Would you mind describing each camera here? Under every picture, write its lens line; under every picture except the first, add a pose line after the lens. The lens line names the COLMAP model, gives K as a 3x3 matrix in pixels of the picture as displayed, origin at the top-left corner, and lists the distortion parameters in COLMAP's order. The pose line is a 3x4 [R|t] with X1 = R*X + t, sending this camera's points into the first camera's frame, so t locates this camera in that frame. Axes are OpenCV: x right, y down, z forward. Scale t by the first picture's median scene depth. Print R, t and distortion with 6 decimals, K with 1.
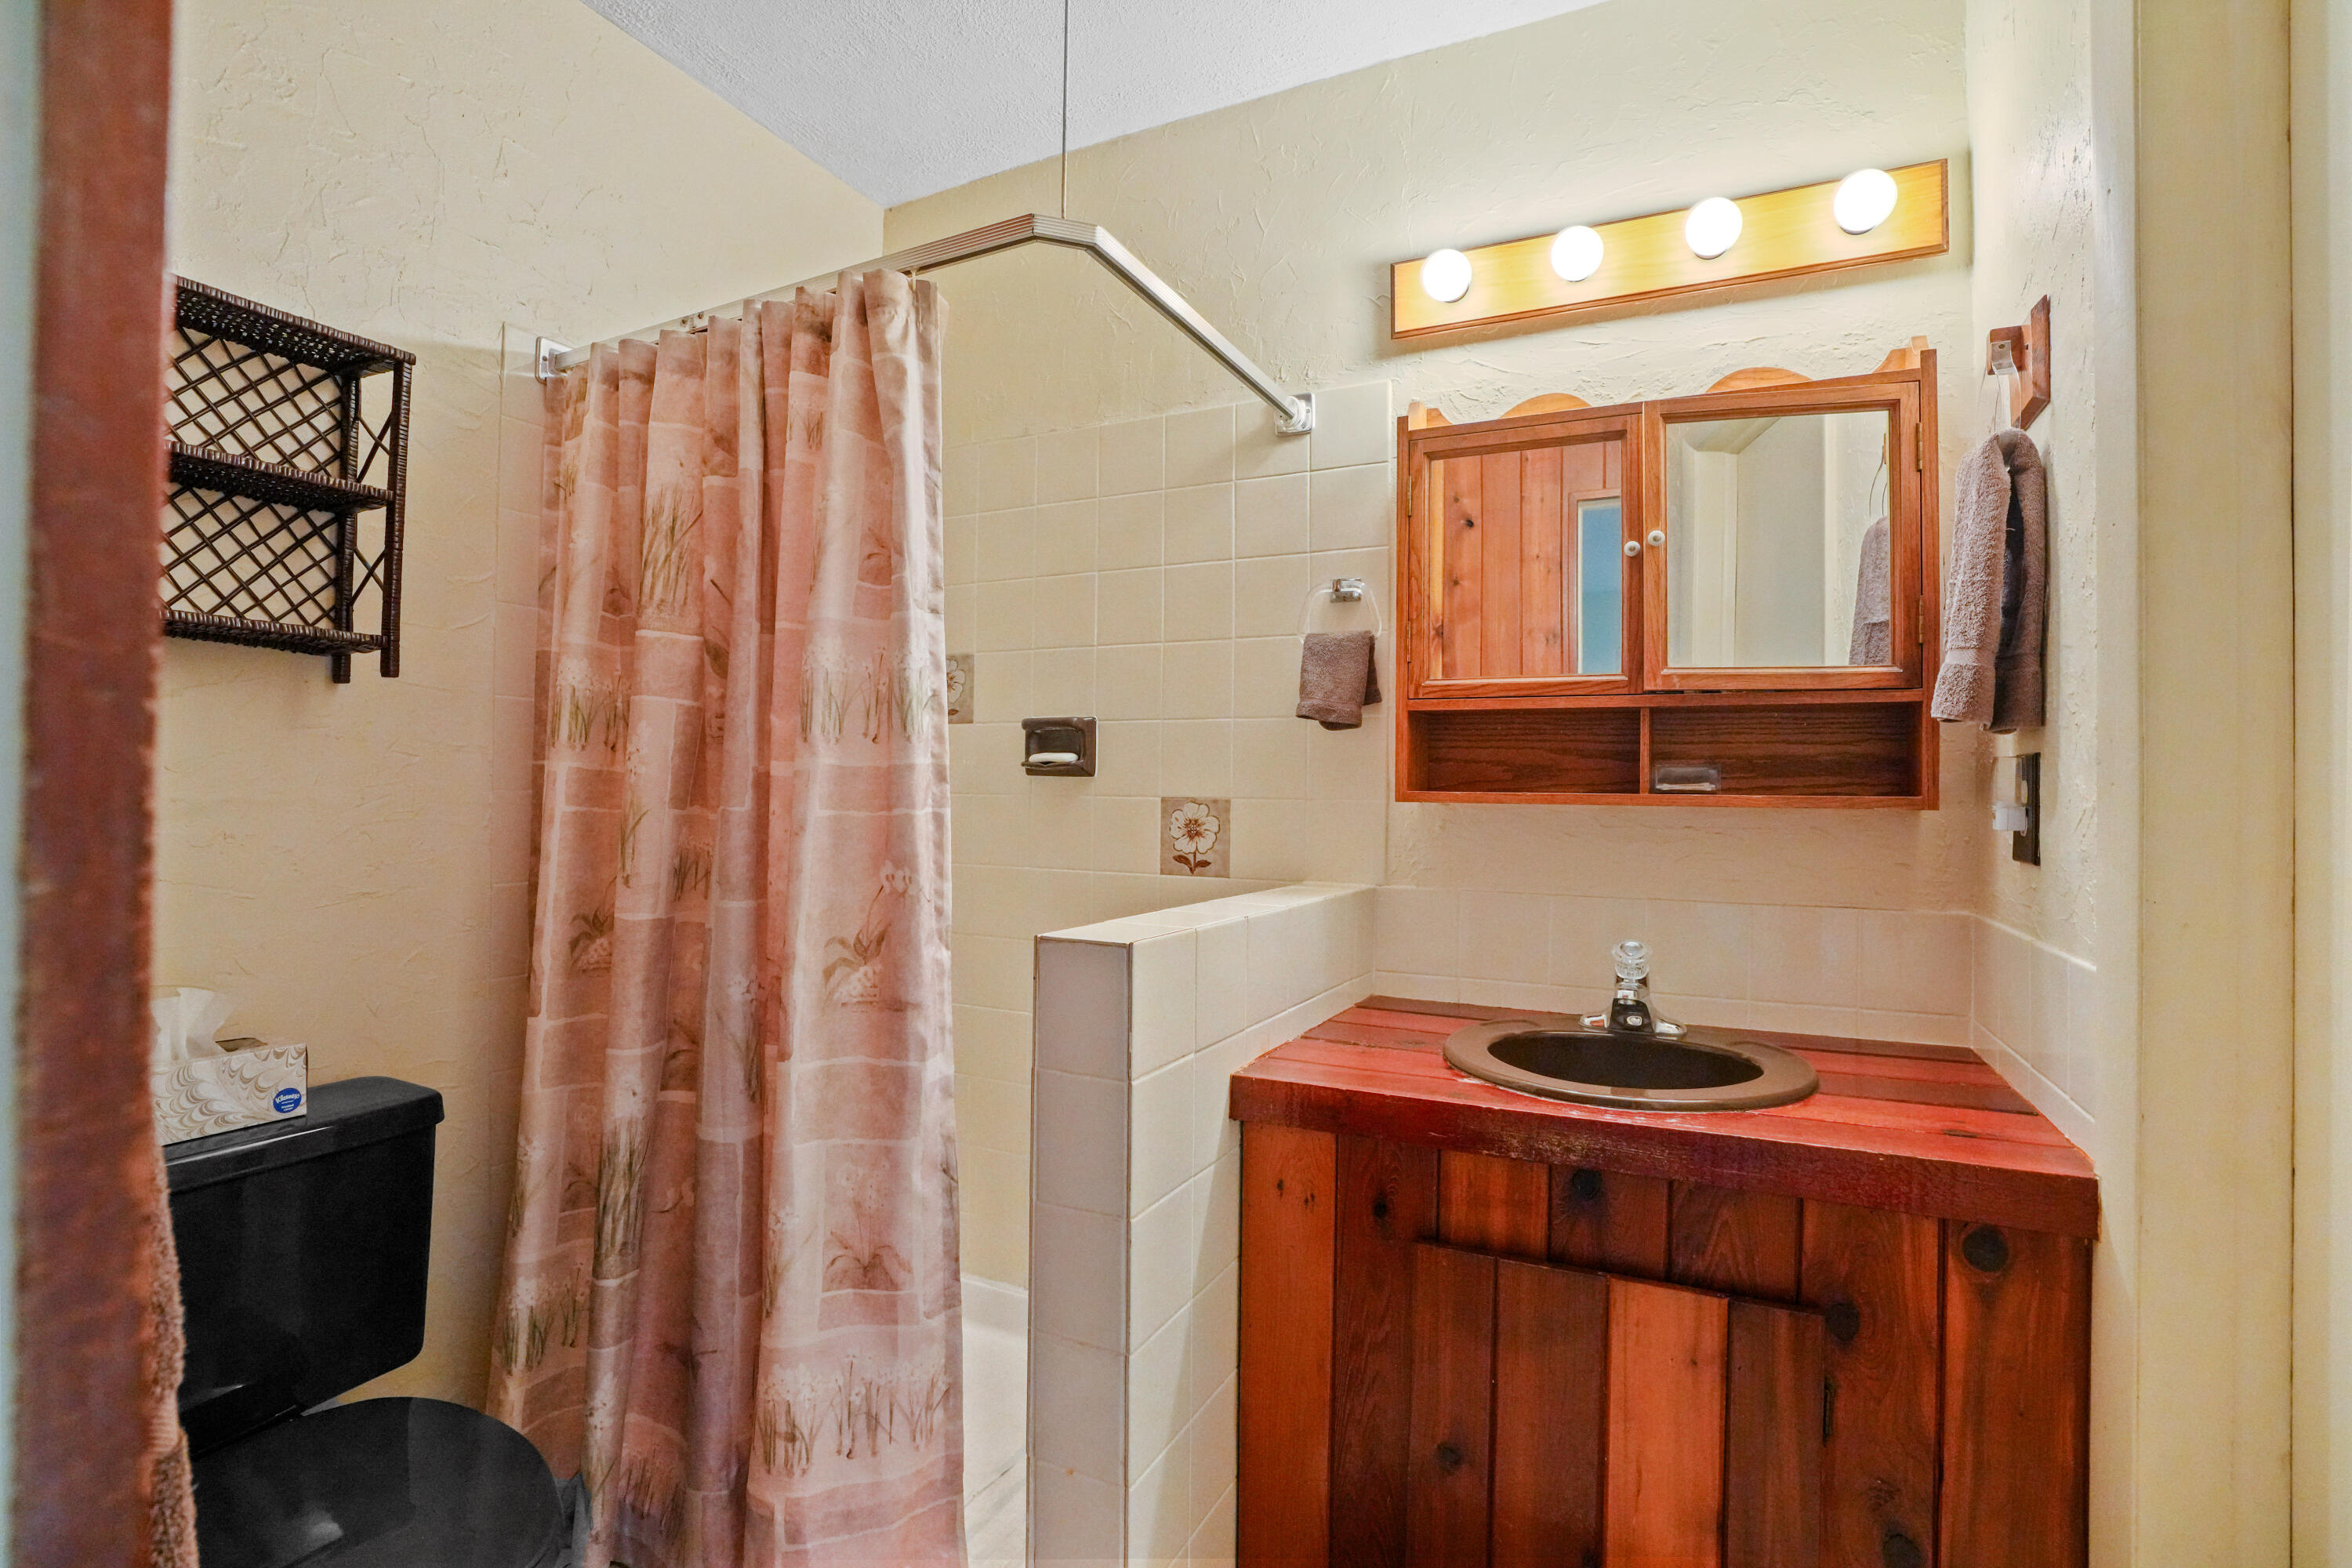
lens RADIAL K [[1096.7, 0, 1181.1], [0, 1096.7, 780.5], [0, 0, 1]] dist [-0.033488, 0.008130]
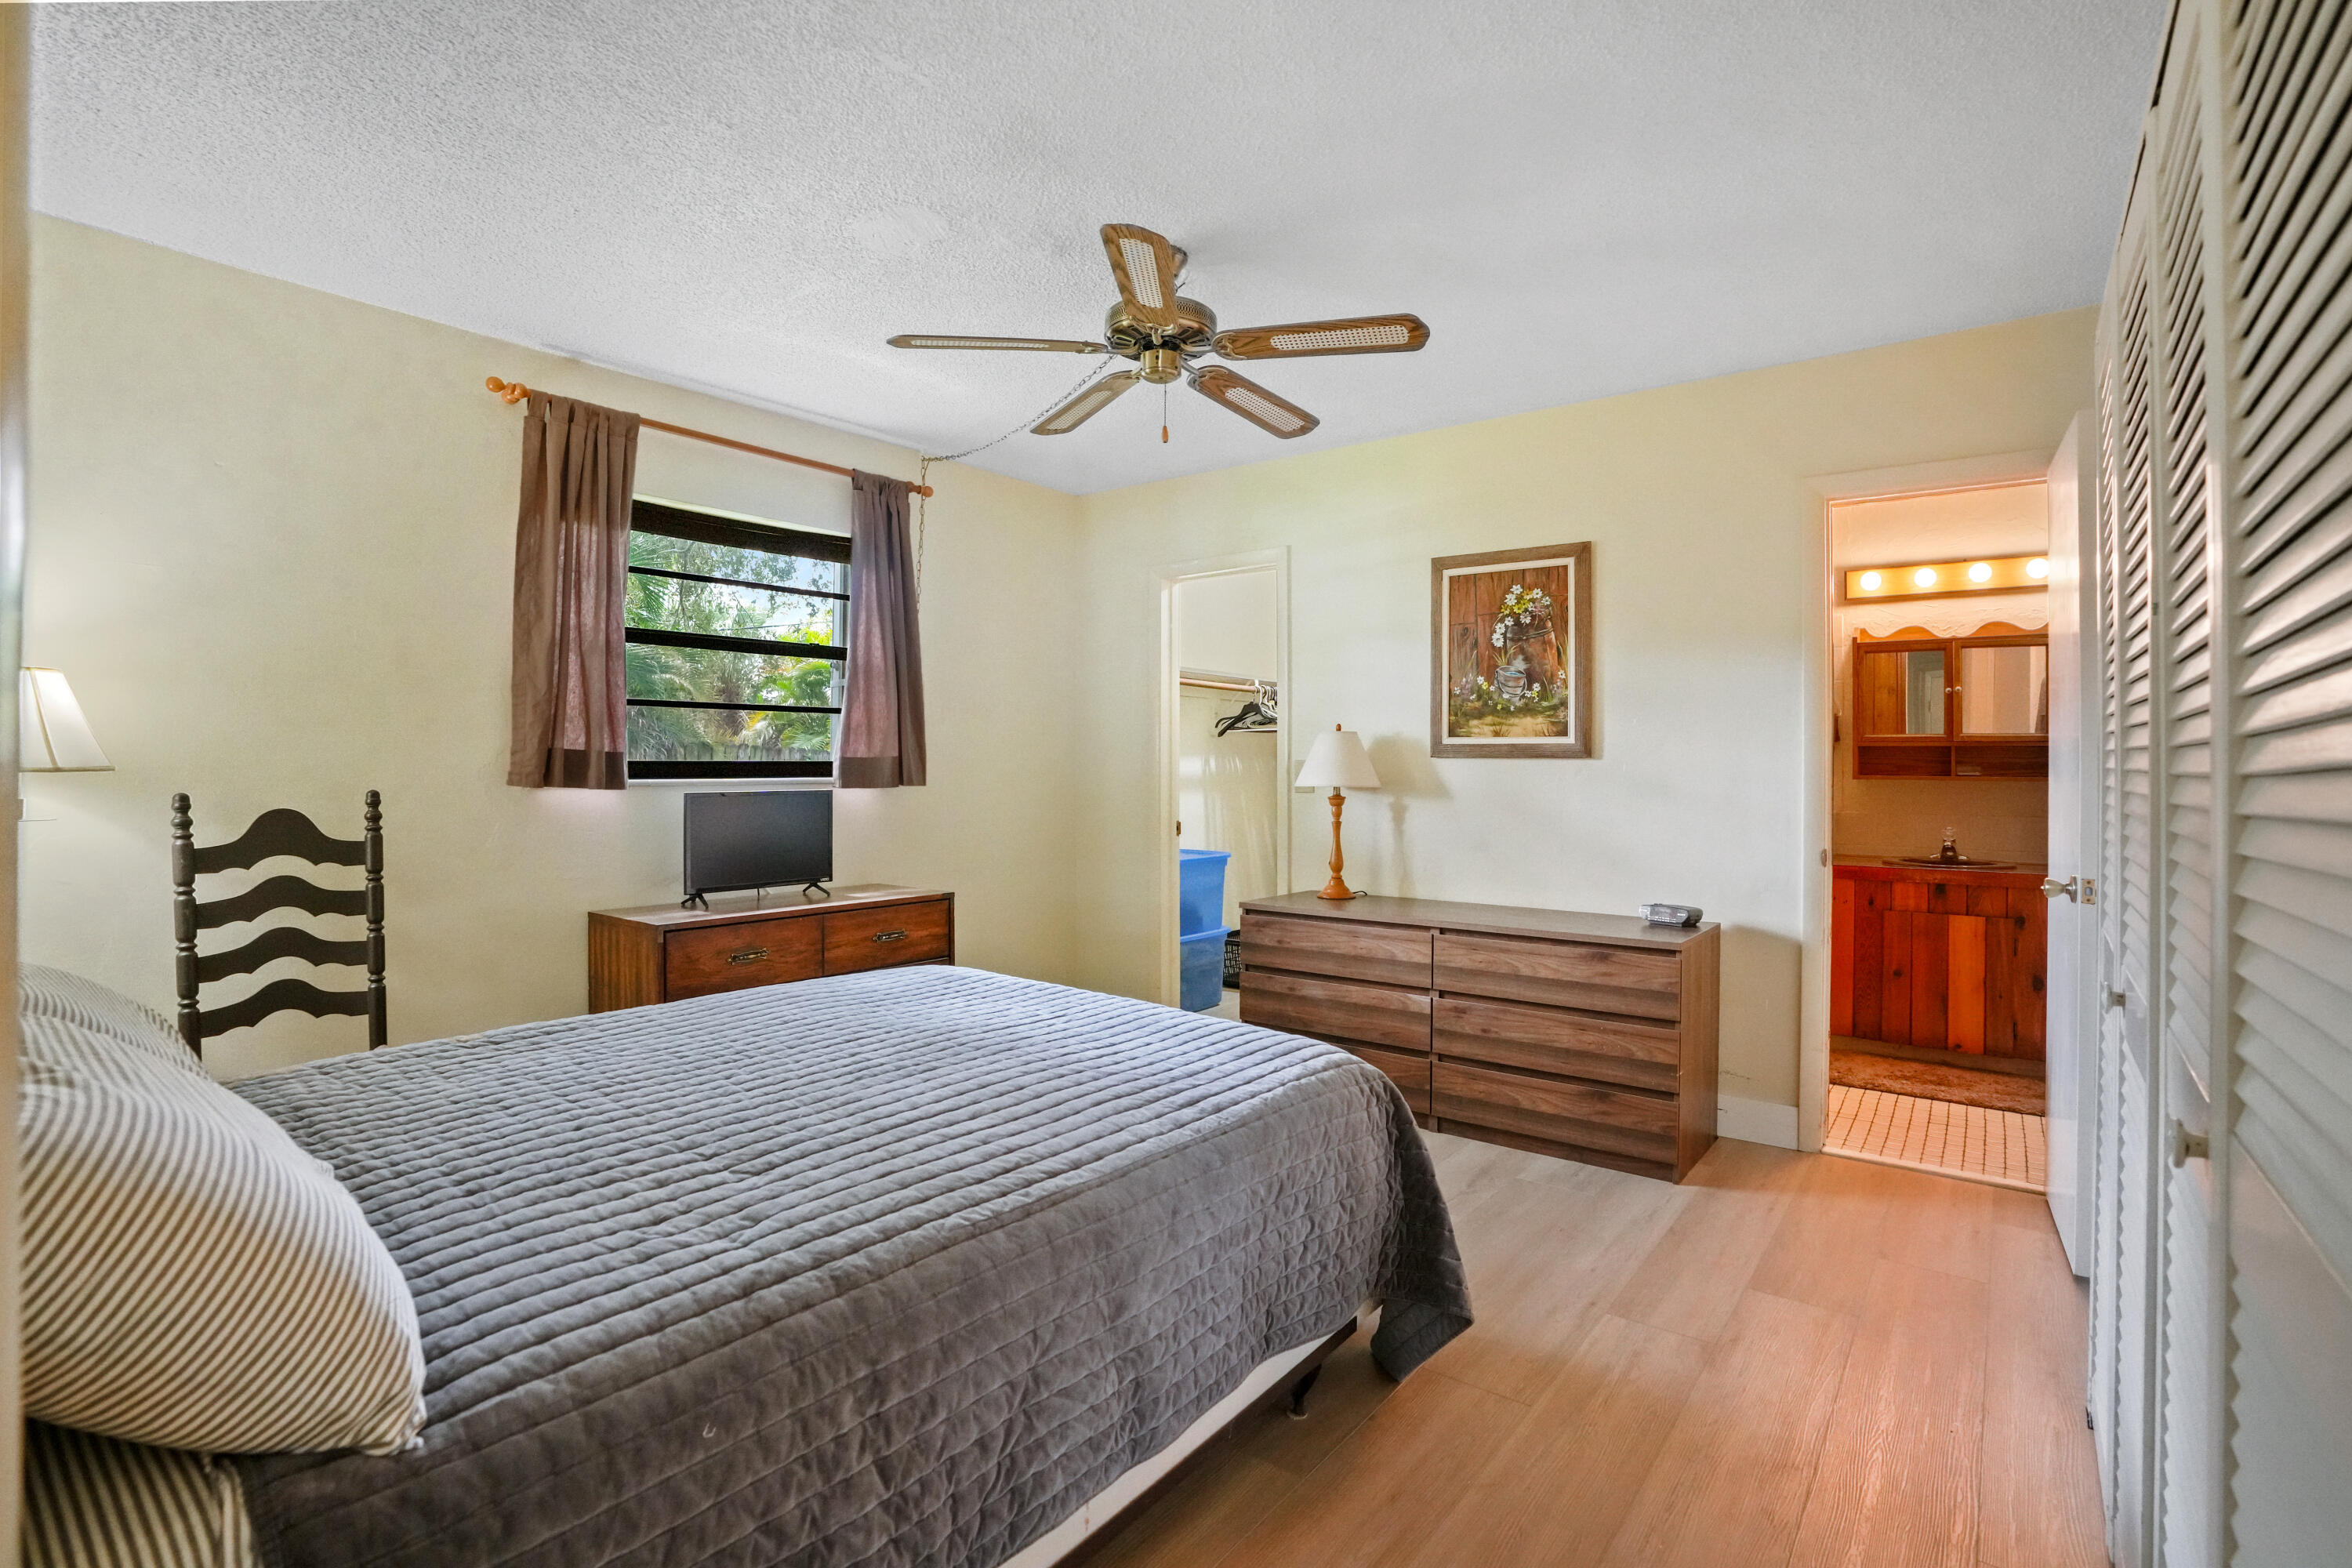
lens RADIAL K [[1096.7, 0, 1194.0], [0, 1096.7, 750.7], [0, 0, 1]] dist [-0.033488, 0.008130]
pose [[0.984953, -0.004090, -0.172775, -1.028467], [0.004601, 0.999986, 0.002557, -0.069534], [0.172762, -0.003314, 0.984958, -2.096885]]
